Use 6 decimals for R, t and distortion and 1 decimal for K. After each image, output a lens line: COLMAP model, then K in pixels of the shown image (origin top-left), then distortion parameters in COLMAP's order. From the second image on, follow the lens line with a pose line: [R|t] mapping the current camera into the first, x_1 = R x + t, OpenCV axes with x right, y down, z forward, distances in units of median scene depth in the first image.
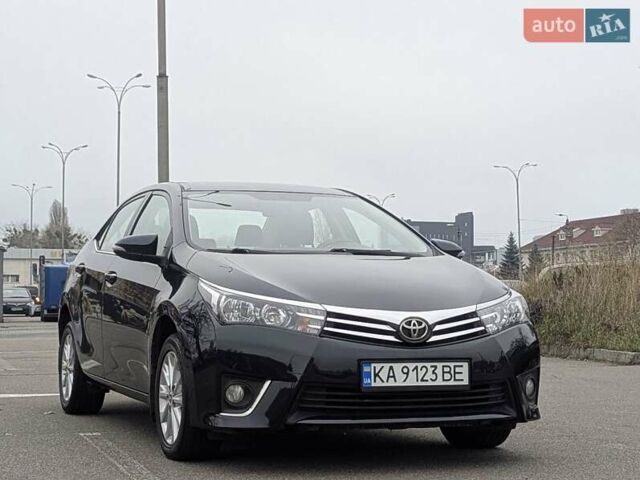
lens RADIAL K [[1357.0, 0, 324.1], [0, 1357.0, 242.1], [0, 0, 1]] dist [0.141149, 0.000000]
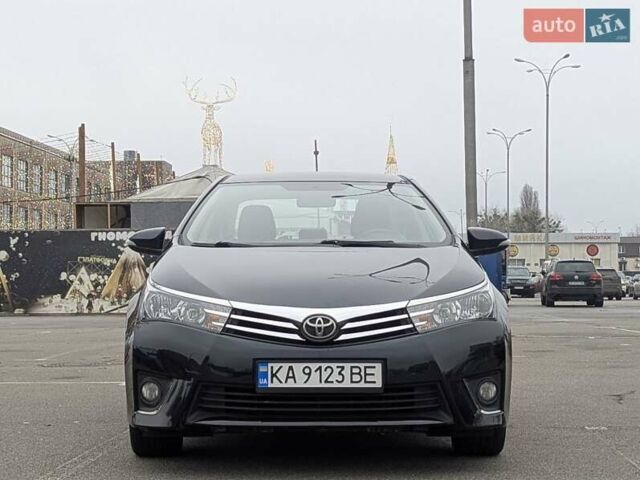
lens RADIAL K [[1357.0, 0, 316.7], [0, 1357.0, 241.9], [0, 0, 1]] dist [0.141149, 0.000000]
pose [[0.937019, -0.013676, -0.349011, 0.390421], [0.017921, 0.999799, 0.008935, -0.003226], [0.348819, -0.014627, 0.937076, 0.119932]]
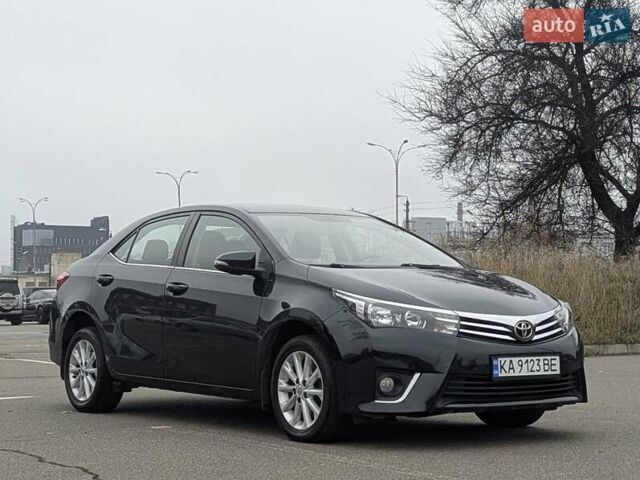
lens RADIAL K [[1357.0, 0, 318.7], [0, 1357.0, 235.2], [0, 0, 1]] dist [0.141149, 0.000000]
pose [[0.963759, 0.007275, 0.266677, -0.446138], [-0.005070, 0.999947, -0.008955, -0.010748], [-0.266728, 0.007278, 0.963744, -0.153829]]
